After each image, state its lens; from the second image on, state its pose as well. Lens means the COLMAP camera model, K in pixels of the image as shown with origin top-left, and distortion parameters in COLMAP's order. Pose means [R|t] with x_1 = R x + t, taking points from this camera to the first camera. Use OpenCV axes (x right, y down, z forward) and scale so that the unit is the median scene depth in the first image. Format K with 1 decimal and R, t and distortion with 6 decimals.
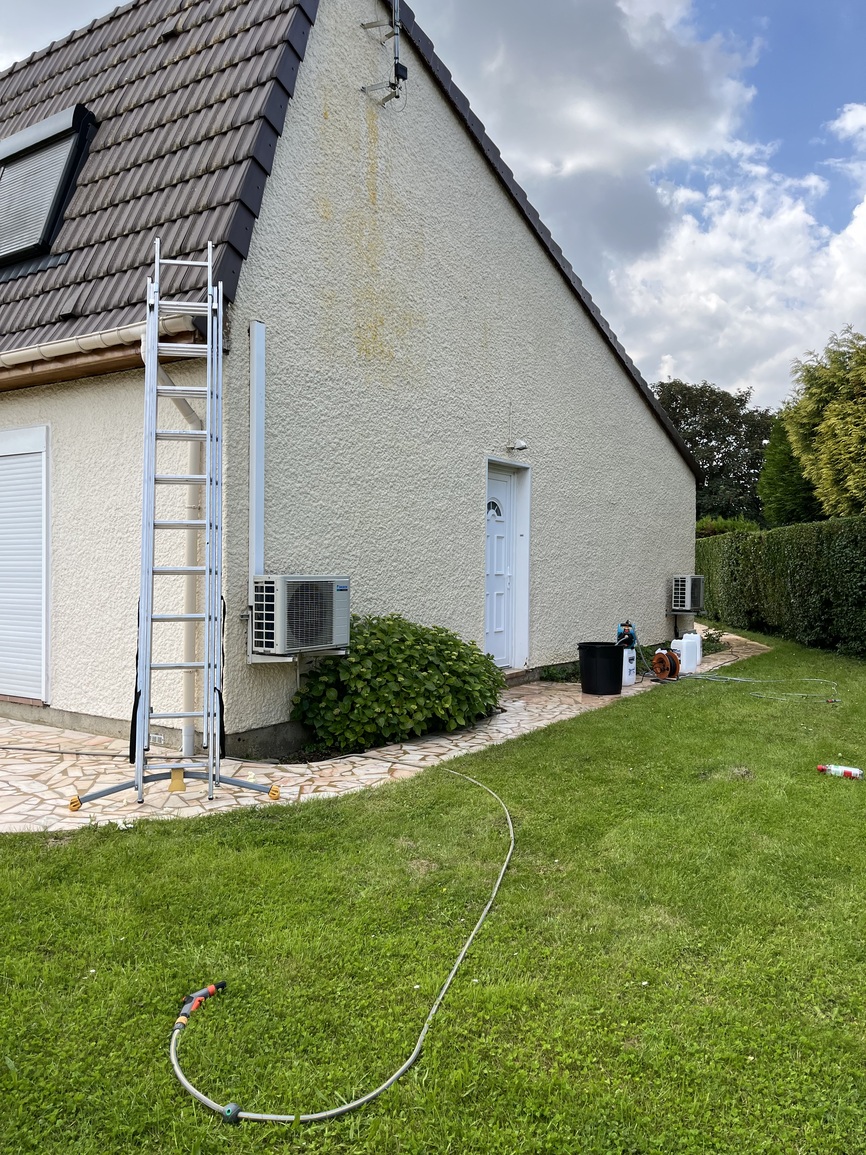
lens RADIAL K [[884.0, 0, 431.4], [0, 884.0, 578.7], [0, 0, 1]] dist [0.064406, -0.078644]
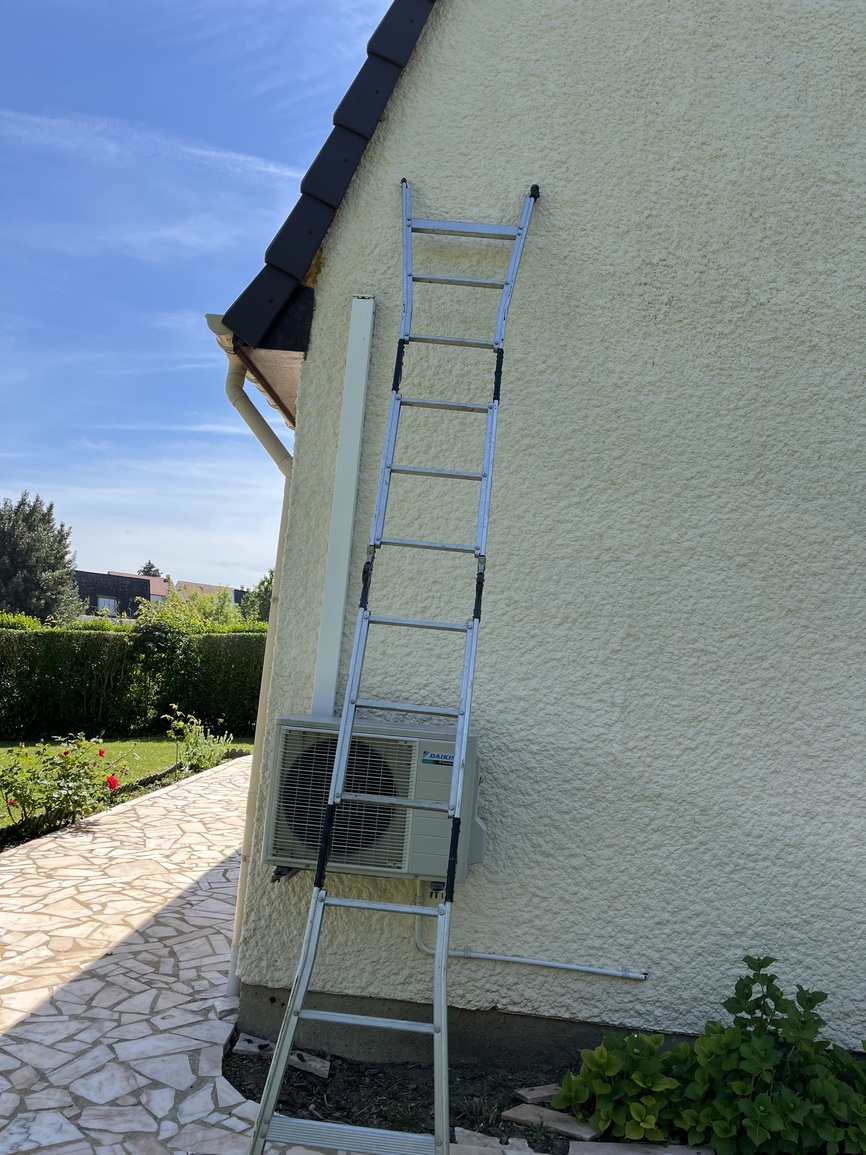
lens RADIAL K [[884.0, 0, 435.4], [0, 884.0, 567.7], [0, 0, 1]] dist [0.064406, -0.078644]
pose [[0.492879, -0.049410, -0.868694, 0.309426], [-0.094391, 0.989458, -0.109834, -0.037473], [0.864963, 0.136132, 0.483019, 0.673925]]
